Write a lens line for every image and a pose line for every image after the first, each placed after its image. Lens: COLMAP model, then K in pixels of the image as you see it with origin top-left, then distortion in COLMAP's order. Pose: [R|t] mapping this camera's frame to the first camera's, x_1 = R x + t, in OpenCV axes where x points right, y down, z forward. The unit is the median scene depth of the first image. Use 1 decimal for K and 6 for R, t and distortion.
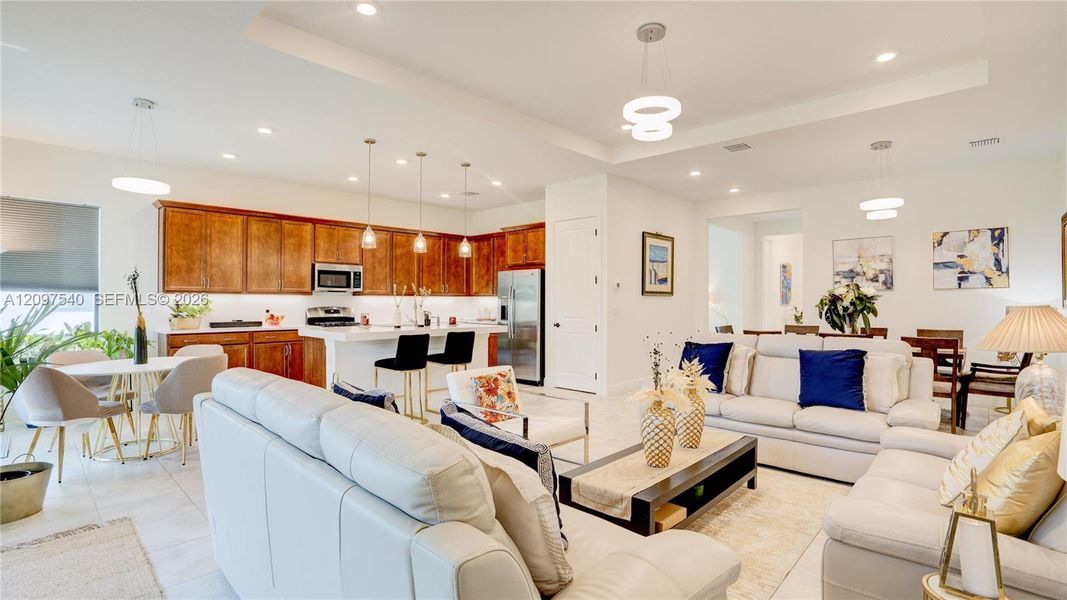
lens RADIAL K [[503.5, 0, 533.5], [0, 503.5, 300.0], [0, 0, 1]] dist [-0.052136, 0.026357]
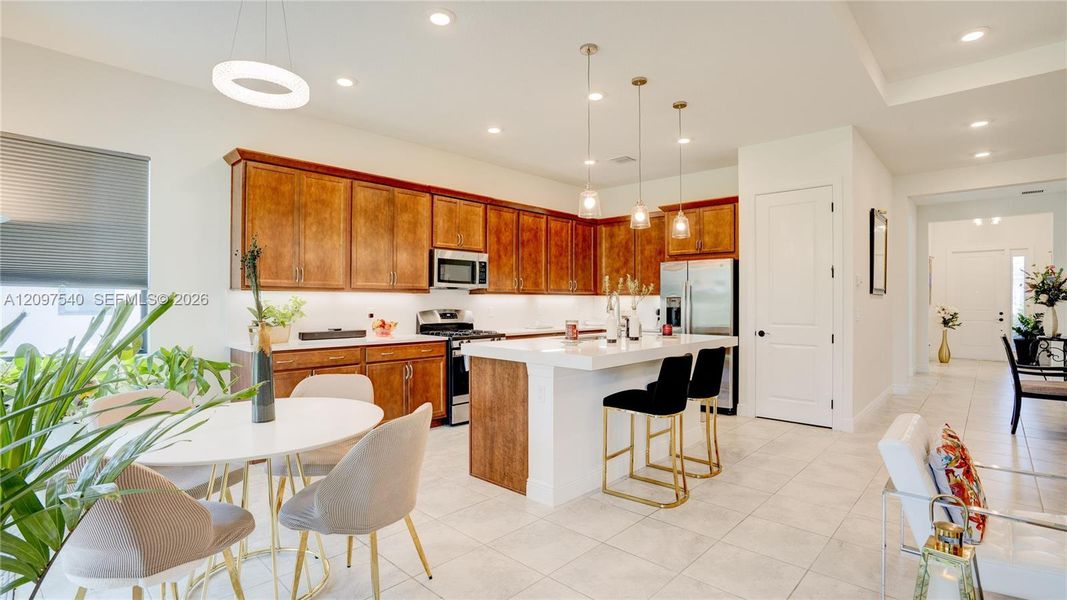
lens RADIAL K [[503.5, 0, 533.5], [0, 503.5, 300.0], [0, 0, 1]] dist [-0.052136, 0.026357]
pose [[0.999999, -0.000557, 0.000923, -0.311617], [0.000558, 0.999999, -0.000881, 0.000768], [-0.000923, 0.000881, 0.999999, 0.287330]]
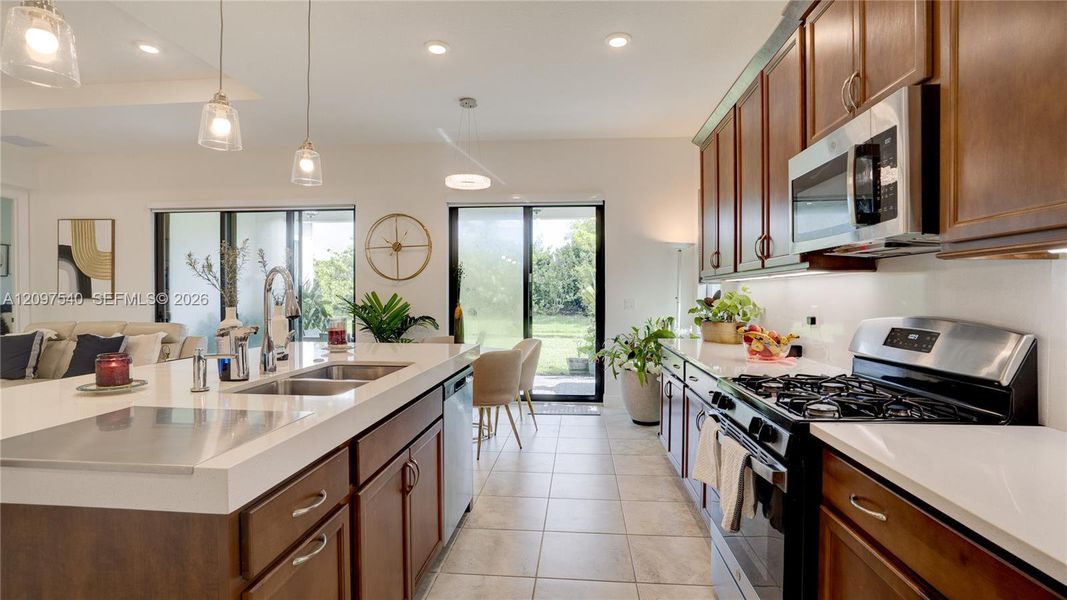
lens RADIAL K [[503.5, 0, 533.5], [0, 503.5, 300.0], [0, 0, 1]] dist [-0.052136, 0.026357]
pose [[-0.790855, 0.005040, -0.611983, -0.155522], [0.000076, 0.999967, 0.008137, 0.004943], [0.612003, 0.006388, -0.790829, 1.194635]]
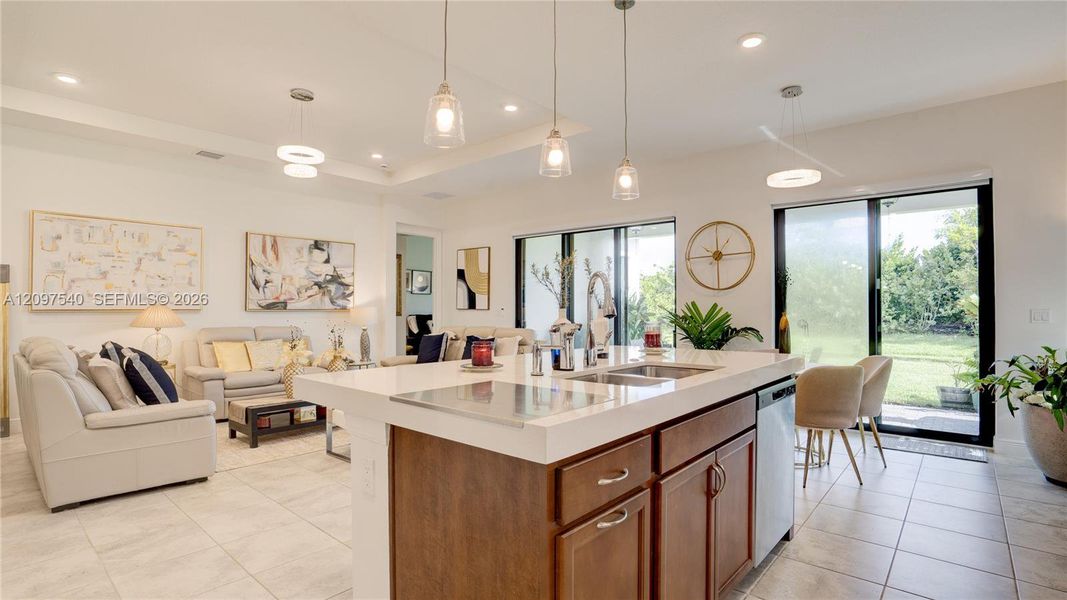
lens RADIAL K [[512.3, 0, 533.5], [0, 512.3, 300.0], [0, 0, 1]] dist [-0.057185, 0.021367]
pose [[-0.999346, -0.004478, -0.035887, -0.159976], [-0.003817, 0.999822, -0.018474, 0.011243], [0.035963, -0.018324, -0.999185, 1.204750]]
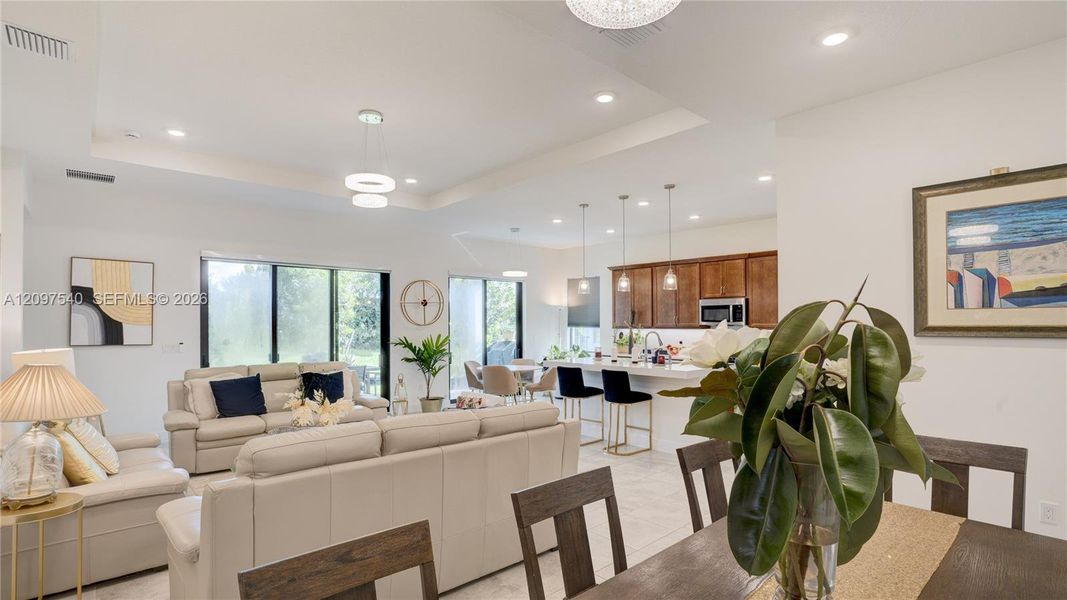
lens RADIAL K [[509.7, 0, 546.6], [0, 509.7, 317.4], [0, 0, 1]] dist [-0.061683, -0.000113]
pose [[-0.059257, -0.013863, -0.998146, 0.718917], [0.002733, 0.999898, -0.014049, -0.021898], [0.998239, -0.003561, -0.059213, 0.772080]]
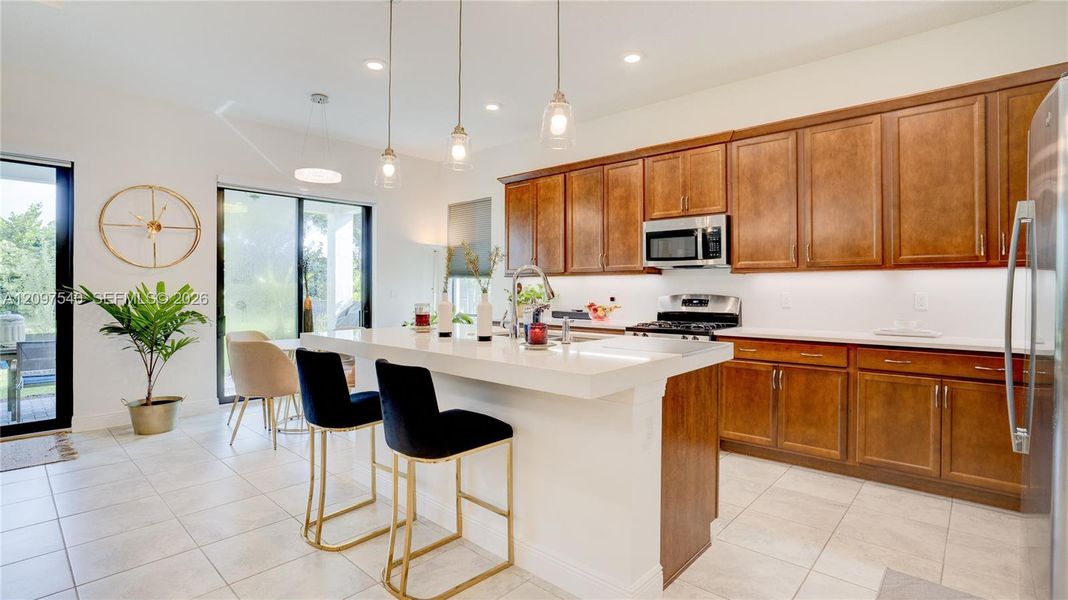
lens RADIAL K [[506.6, 0, 537.1], [0, 506.6, 284.8], [0, 0, 1]] dist [-0.061553, 0.029158]
pose [[0.017373, -0.007258, -0.999823, 0.186356], [0.001103, 0.999973, -0.007240, 0.007578], [0.999848, -0.000977, 0.017380, 0.905693]]
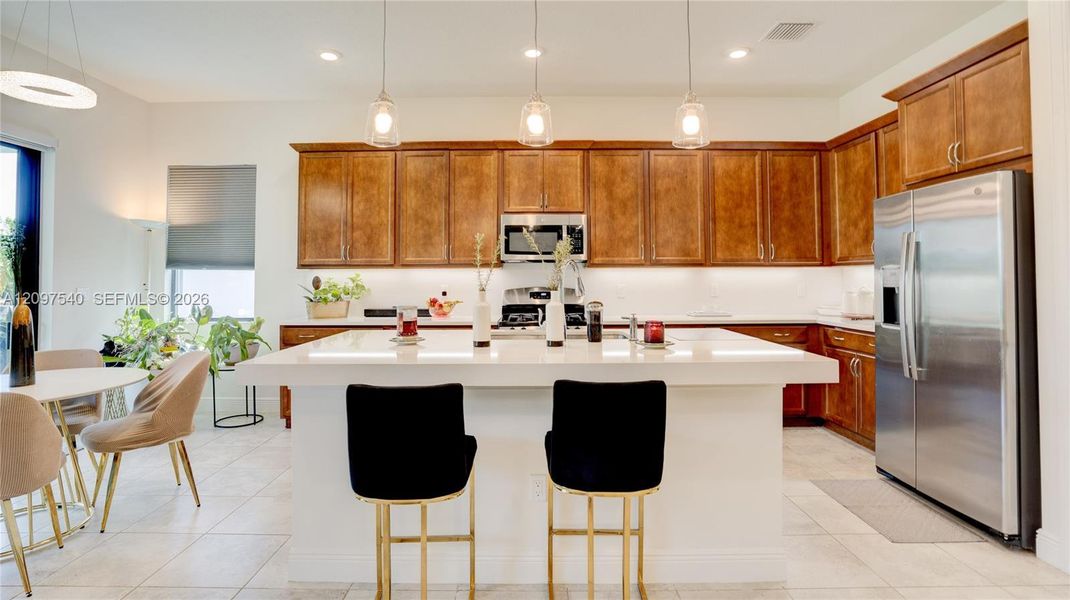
lens RADIAL K [[507.4, 0, 528.3], [0, 507.4, 268.4], [0, 0, 1]] dist [-0.067898, 0.024646]
pose [[0.684619, -0.019720, -0.728634, 0.029385], [0.006473, 0.999759, -0.020976, 0.003642], [0.728872, 0.009644, 0.684582, 0.639592]]
